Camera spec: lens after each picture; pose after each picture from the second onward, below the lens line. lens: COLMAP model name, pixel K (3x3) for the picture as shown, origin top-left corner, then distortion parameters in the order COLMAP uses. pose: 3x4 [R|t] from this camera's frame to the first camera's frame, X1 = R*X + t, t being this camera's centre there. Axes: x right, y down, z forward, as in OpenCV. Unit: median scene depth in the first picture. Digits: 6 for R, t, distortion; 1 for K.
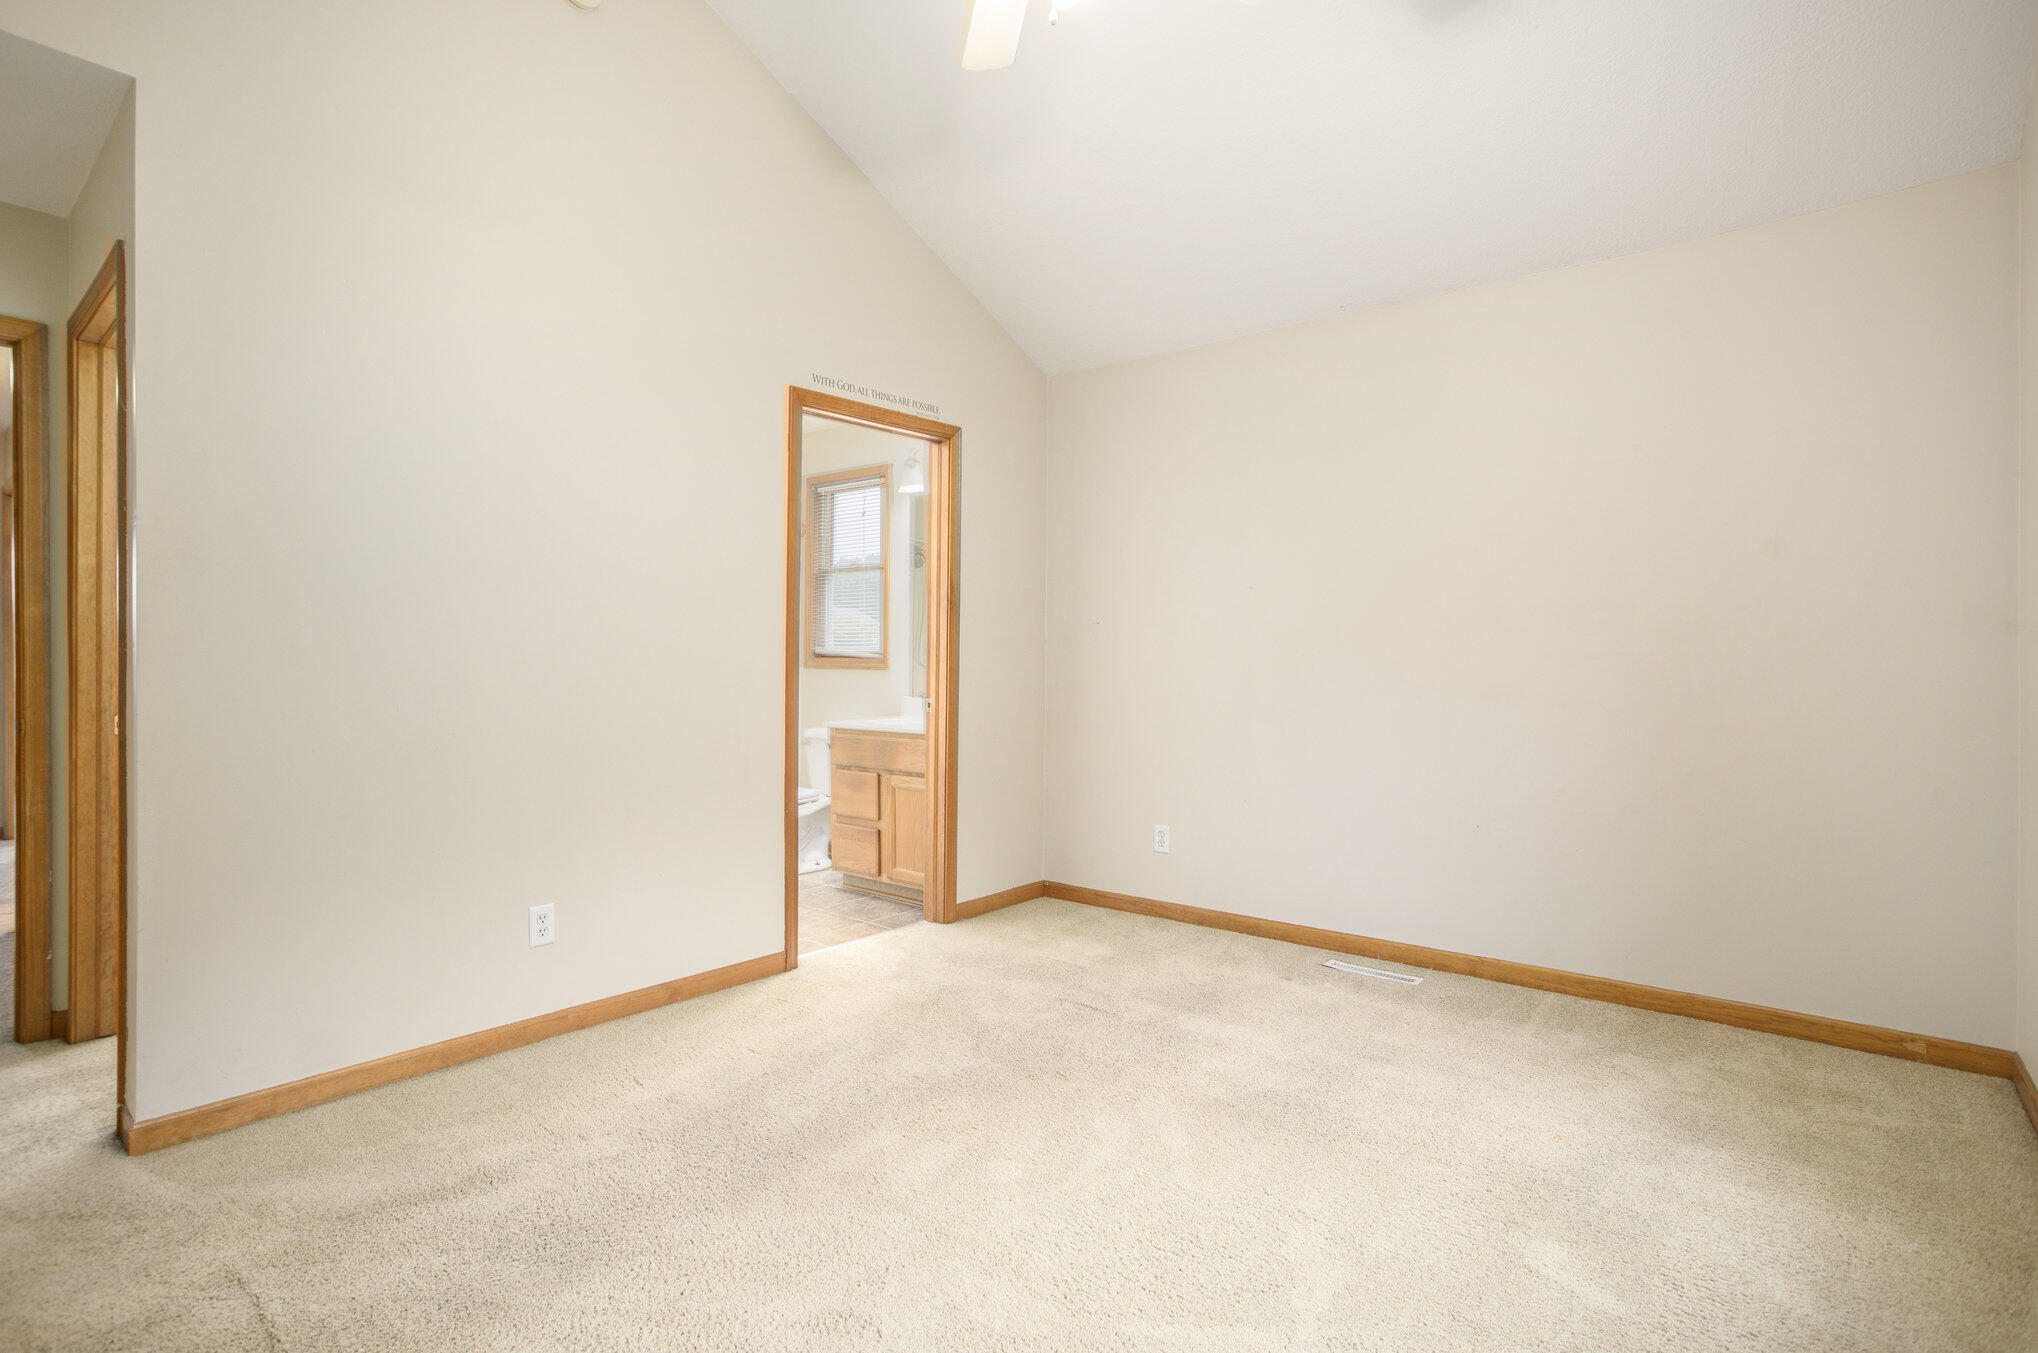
lens RADIAL K [[1015.6, 0, 1019.4], [0, 1015.6, 675.8], [0, 0, 1]] dist [-0.040908, 0.007845]
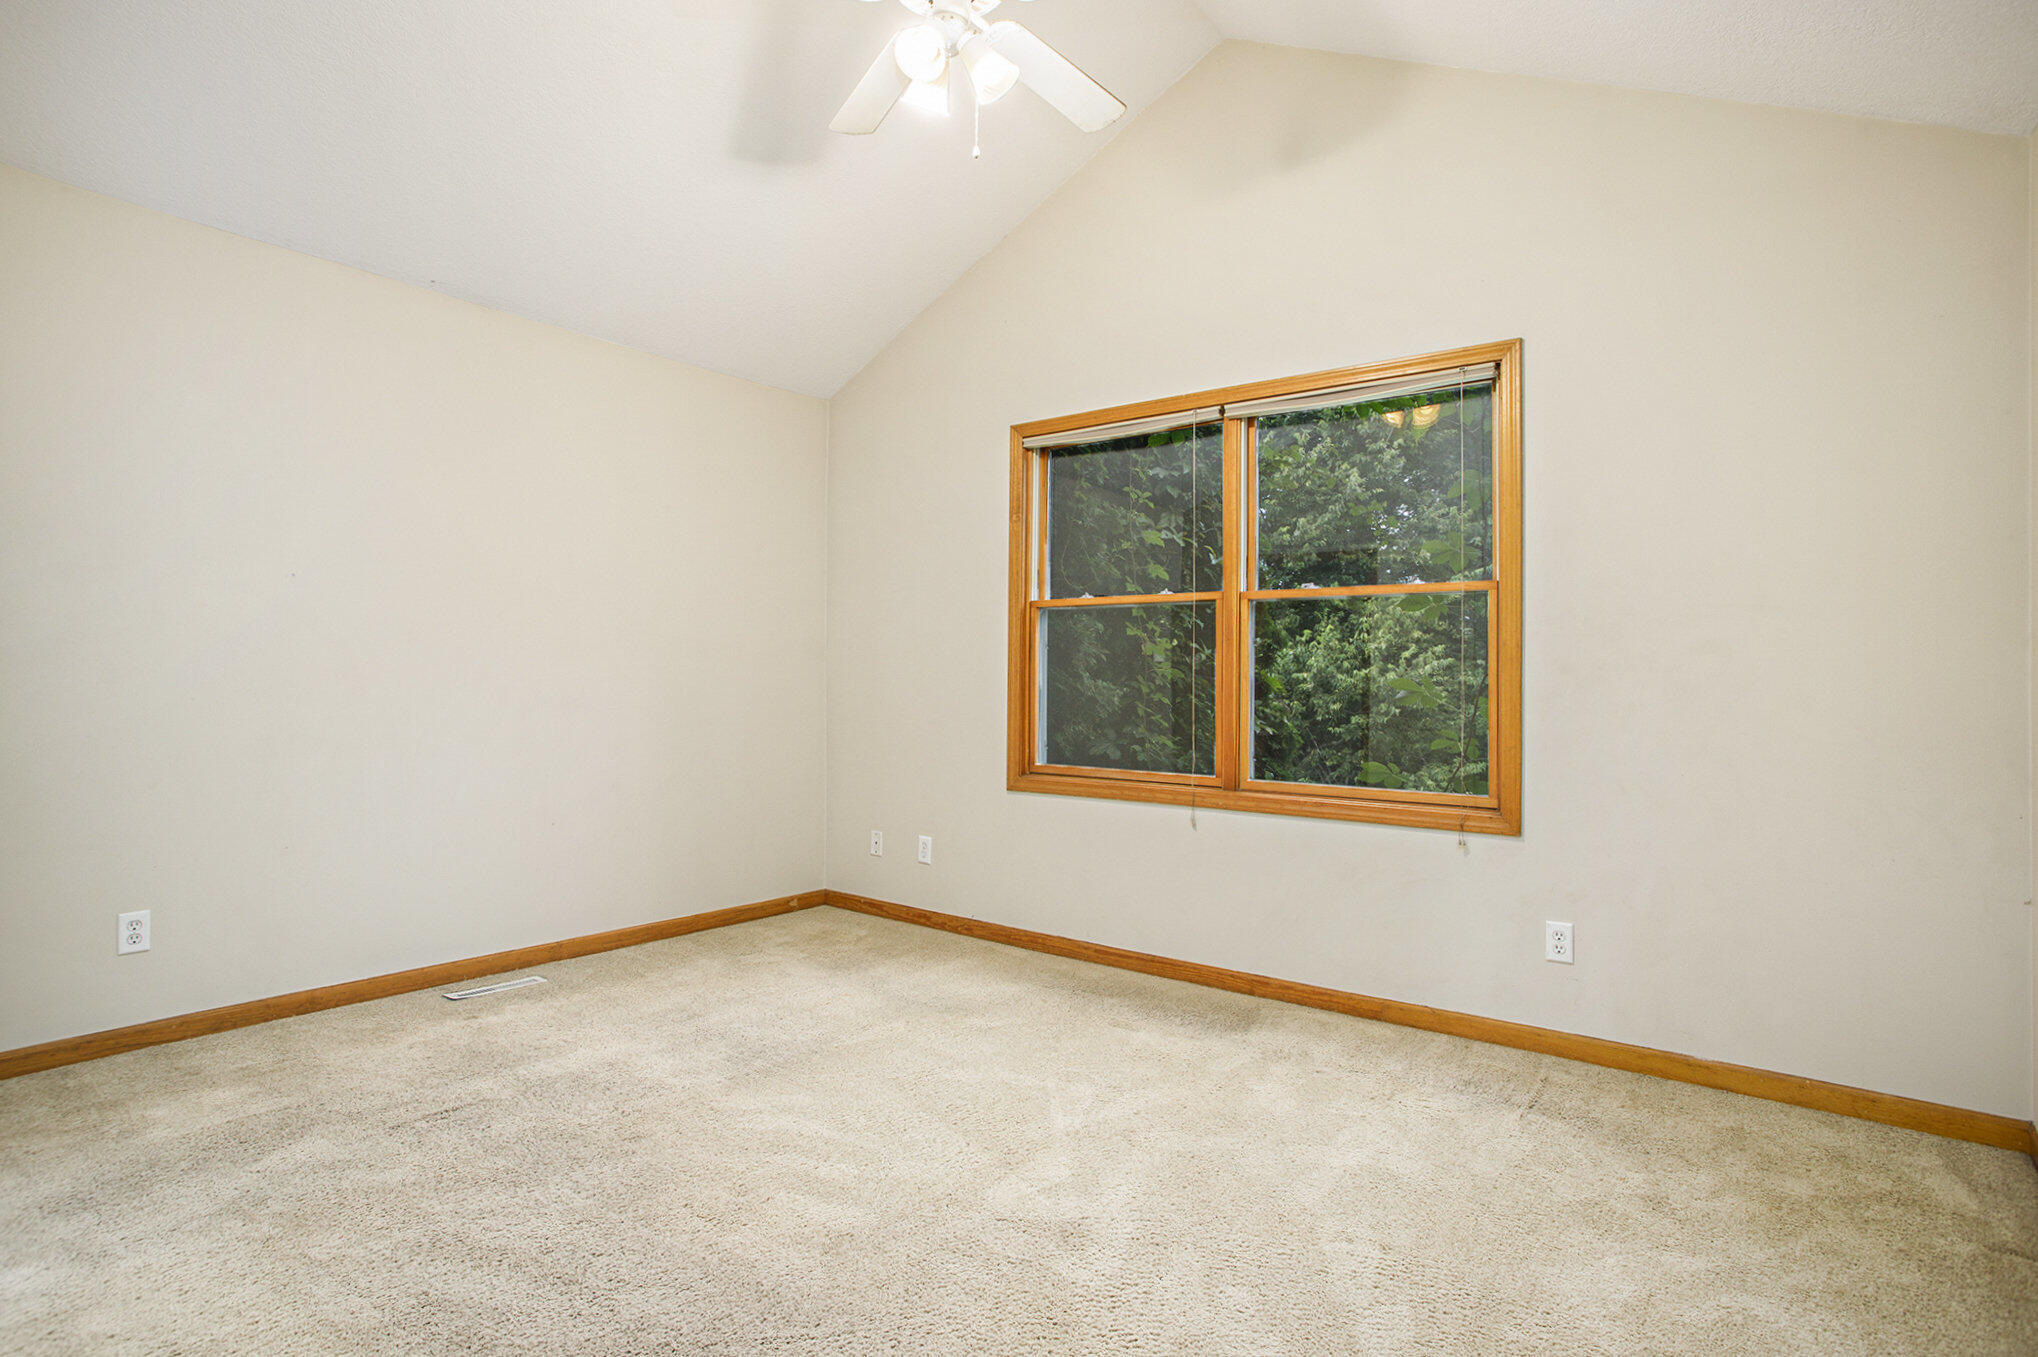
lens RADIAL K [[1015.6, 0, 1015.4], [0, 1015.6, 687.4], [0, 0, 1]] dist [-0.040908, 0.007845]
pose [[-0.029795, -0.008364, 0.999521, -0.704911], [0.010937, 0.999902, 0.008693, -0.000581], [-0.999496, 0.011190, -0.029701, 0.579917]]
